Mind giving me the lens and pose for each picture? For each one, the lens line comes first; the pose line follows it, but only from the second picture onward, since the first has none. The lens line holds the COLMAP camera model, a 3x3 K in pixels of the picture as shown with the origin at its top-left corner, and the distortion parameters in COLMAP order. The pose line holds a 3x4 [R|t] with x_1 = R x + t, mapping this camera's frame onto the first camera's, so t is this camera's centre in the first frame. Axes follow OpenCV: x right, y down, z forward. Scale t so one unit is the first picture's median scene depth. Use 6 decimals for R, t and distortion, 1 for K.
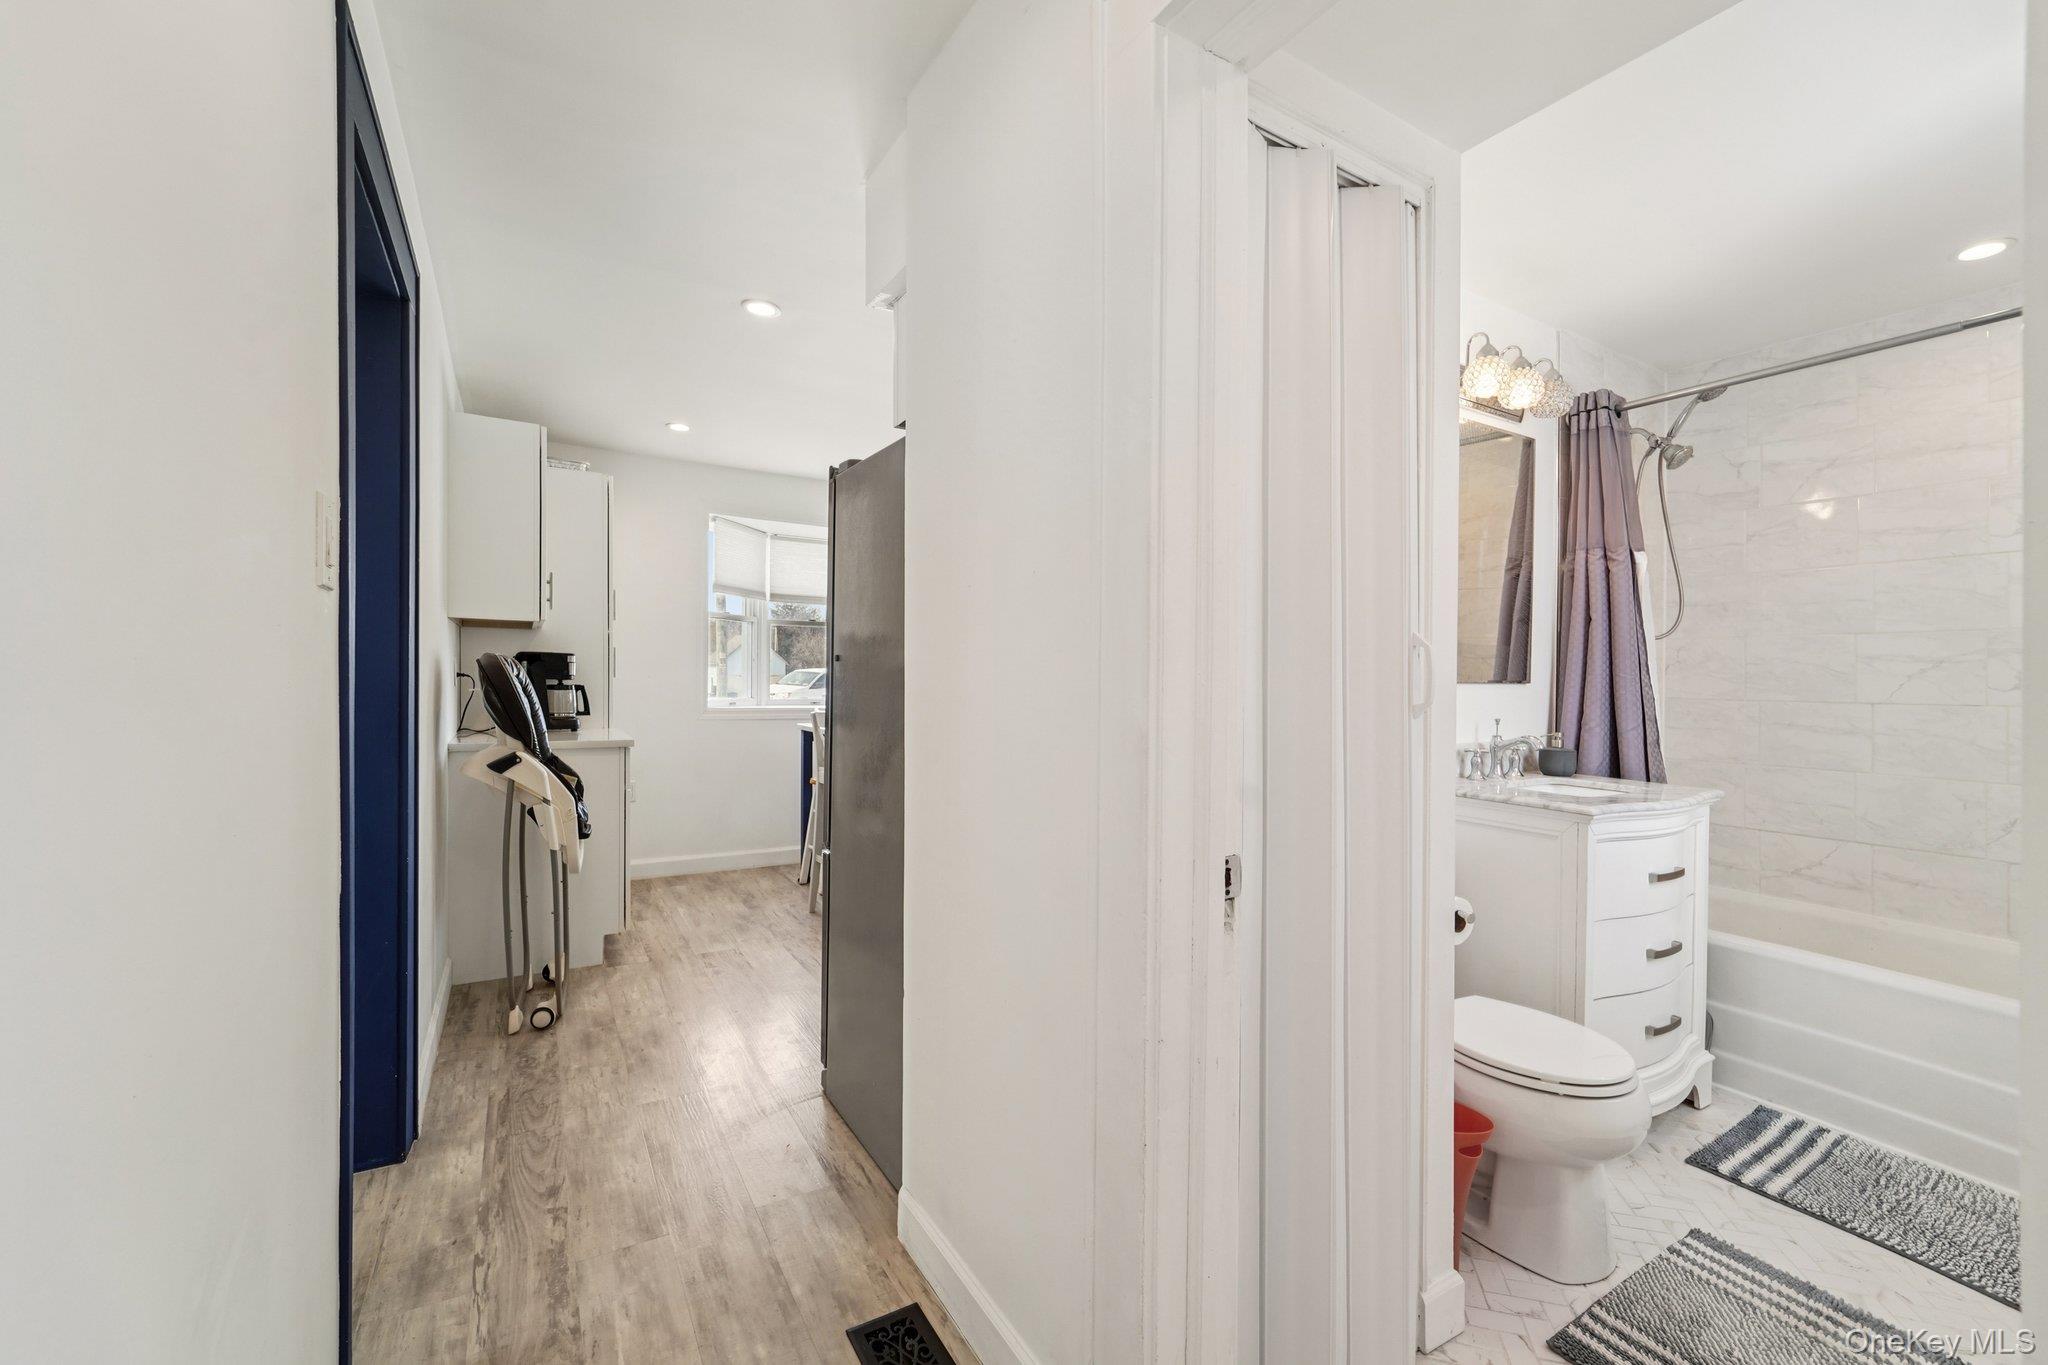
lens RADIAL K [[826.8, 0, 1018.8], [0, 826.8, 655.4], [0, 0, 1]] dist [-0.037823, 0.000245]
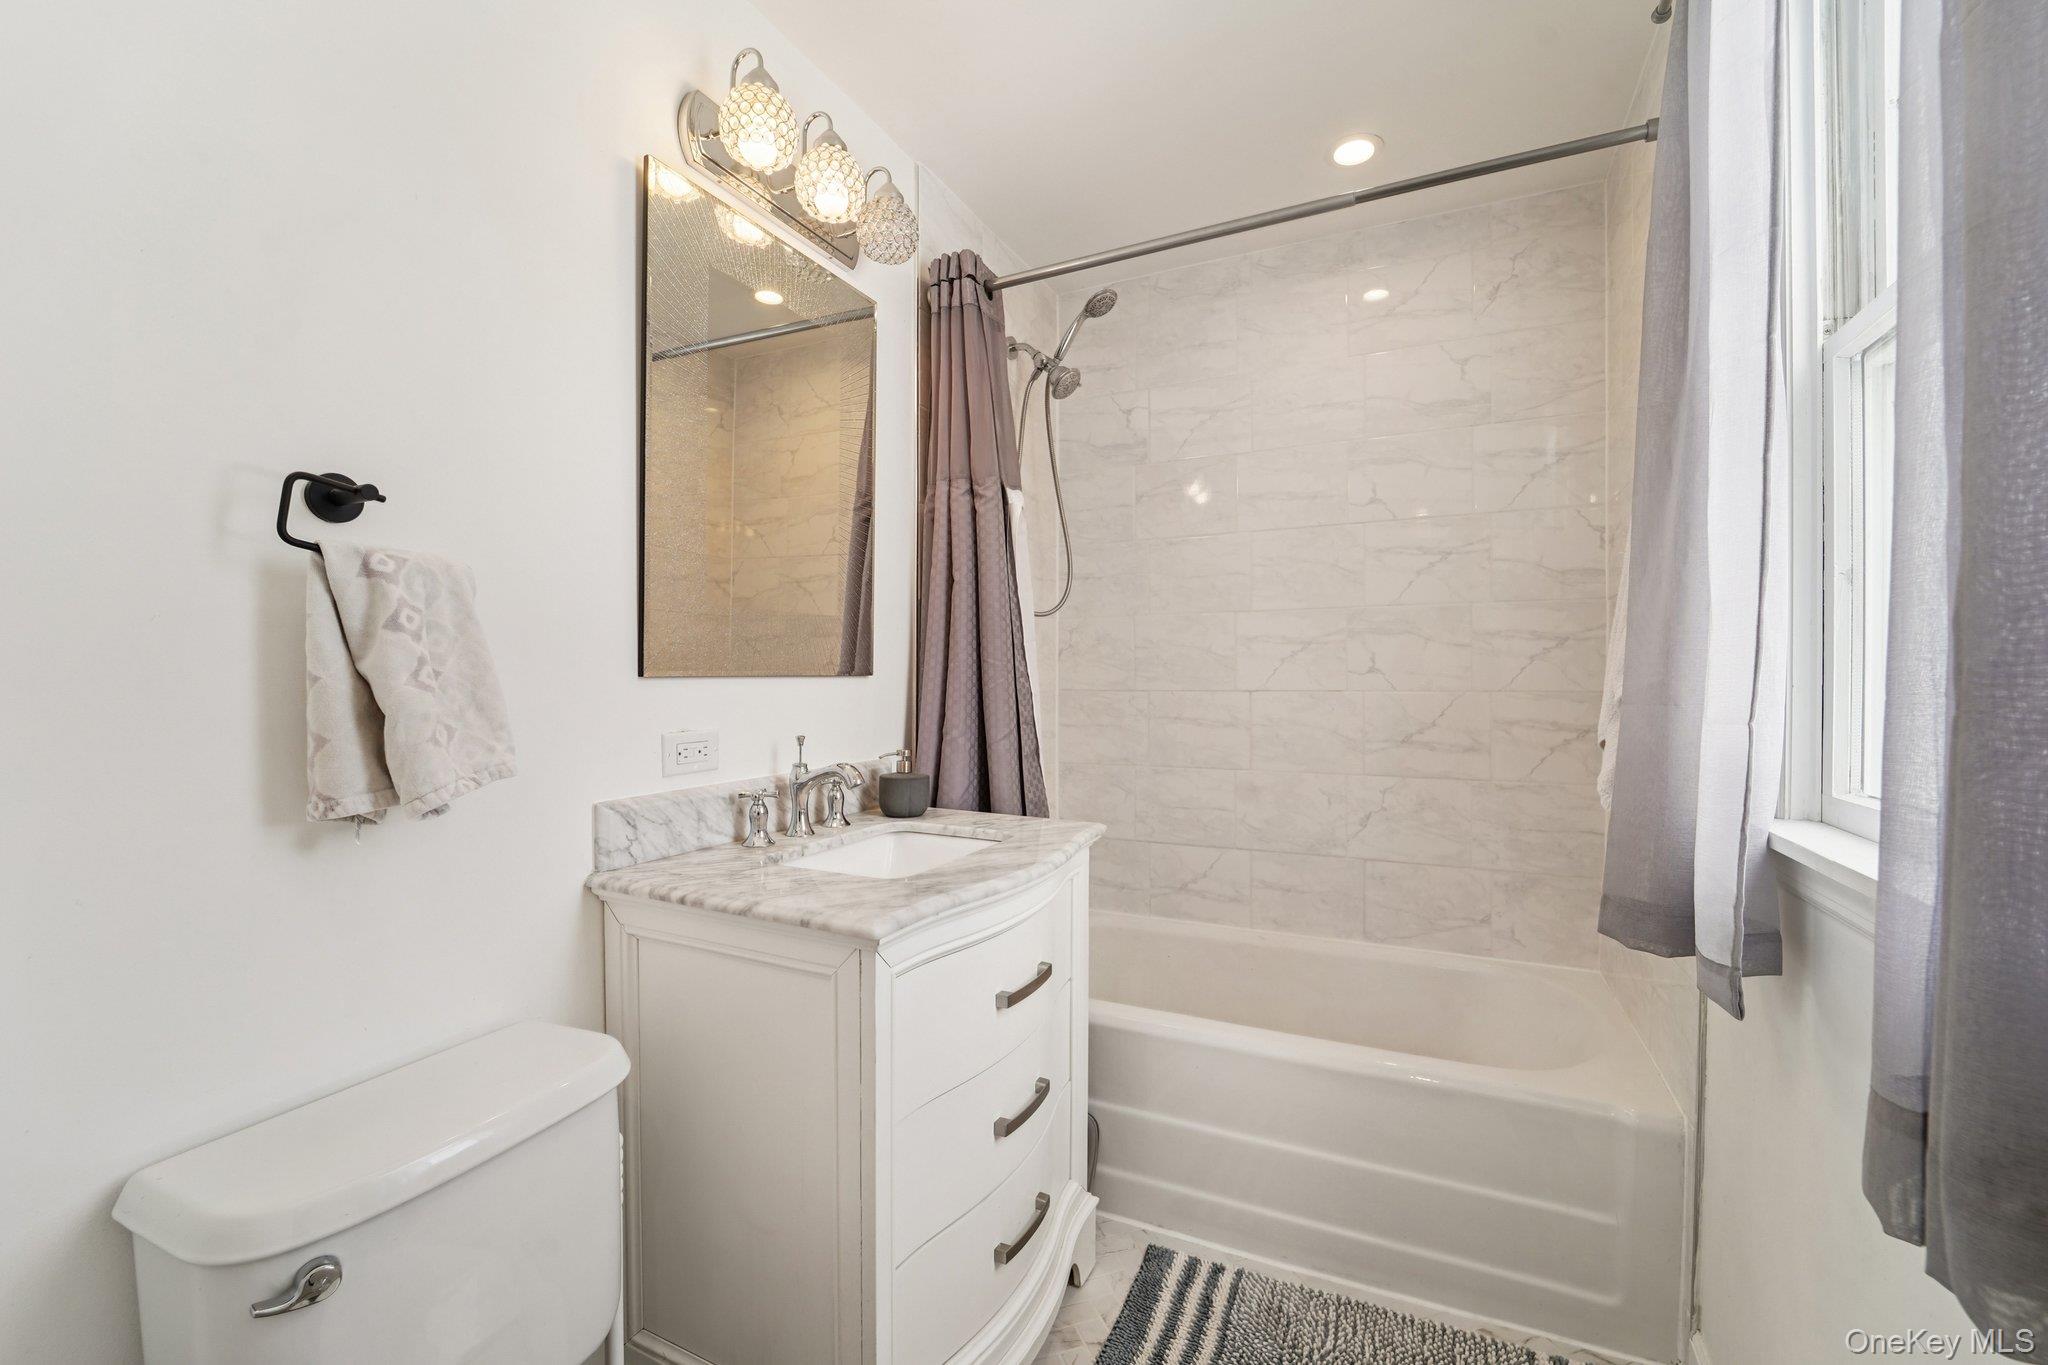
lens RADIAL K [[830.0, 0, 1022.2], [0, 830.0, 657.6], [0, 0, 1]] dist [-0.100581, -0.000062]
pose [[0.830333, -0.008667, 0.557200, 0.364650], [0.004219, 0.999948, 0.009266, 0.014535], [-0.557252, -0.005343, 0.830326, 0.386567]]
